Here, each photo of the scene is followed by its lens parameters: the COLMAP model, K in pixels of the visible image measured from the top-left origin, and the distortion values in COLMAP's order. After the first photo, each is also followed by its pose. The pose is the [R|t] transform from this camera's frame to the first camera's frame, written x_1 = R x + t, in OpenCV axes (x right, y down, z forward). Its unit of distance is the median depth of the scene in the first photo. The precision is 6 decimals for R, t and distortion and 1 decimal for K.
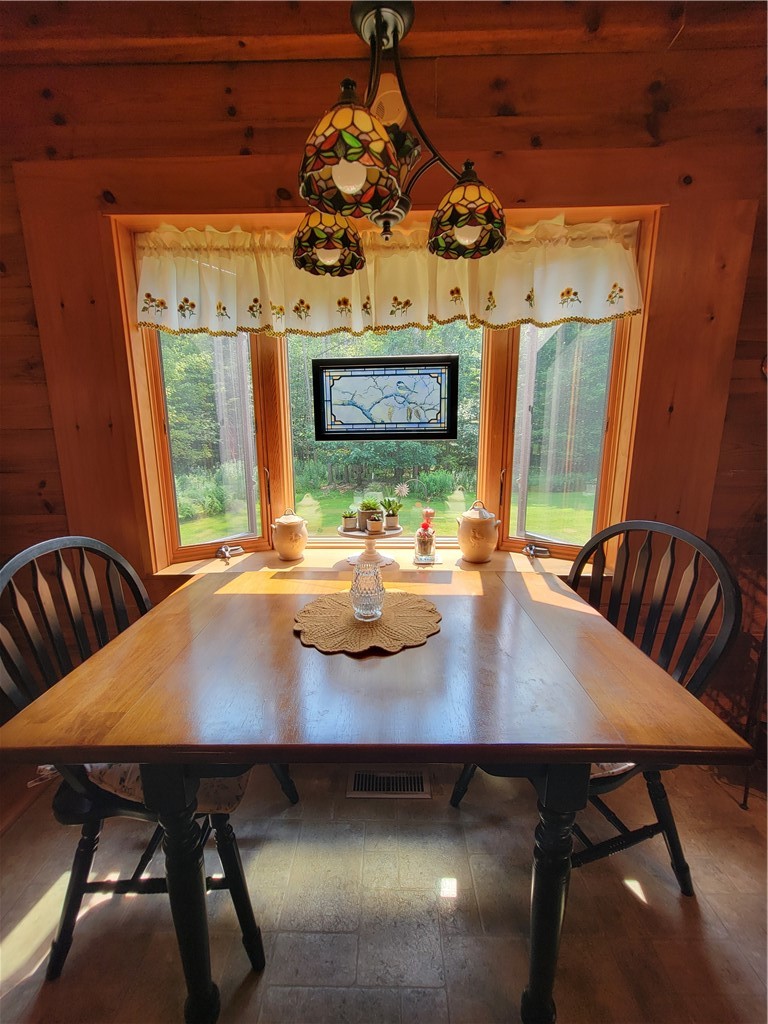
lens RADIAL K [[416.2, 0, 387.2], [0, 416.2, 514.0], [0, 0, 1]] dist [-0.004985, 0.000035]
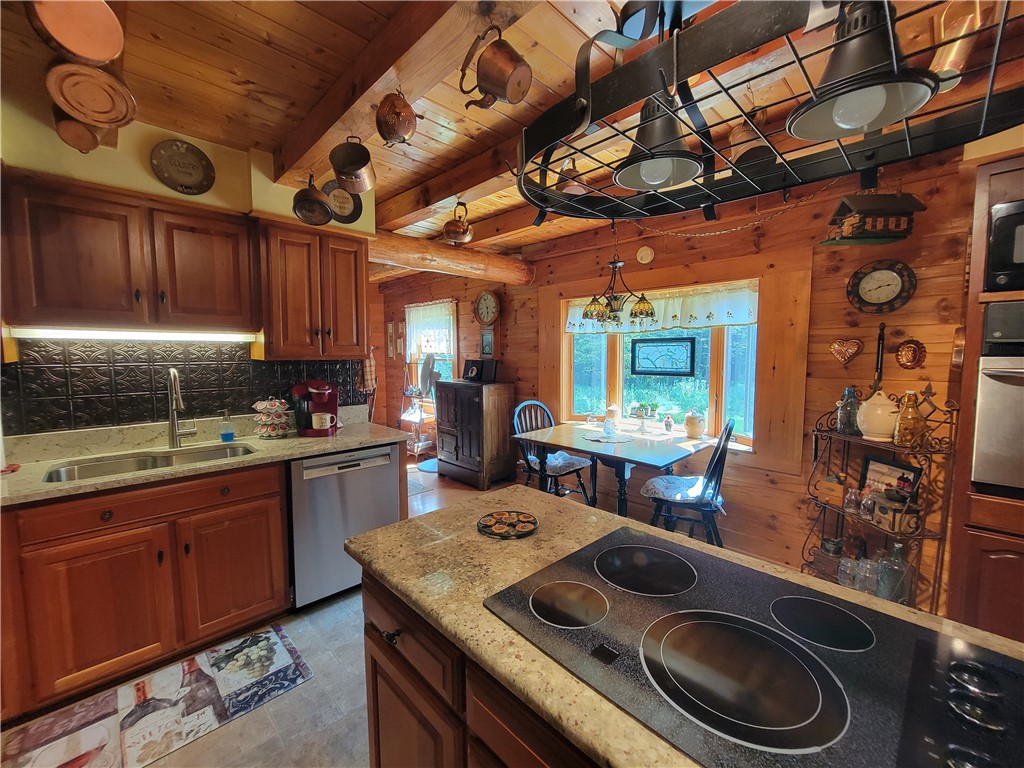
lens RADIAL K [[423.6, 0, 507.7], [0, 423.6, 381.4], [0, 0, 1]] dist [-0.001078, 0.000485]
pose [[0.703352, 0.053520, -0.708824, 1.068086], [-0.138542, 0.988360, -0.062846, 0.099347], [0.697210, 0.142405, 0.702581, -1.134146]]
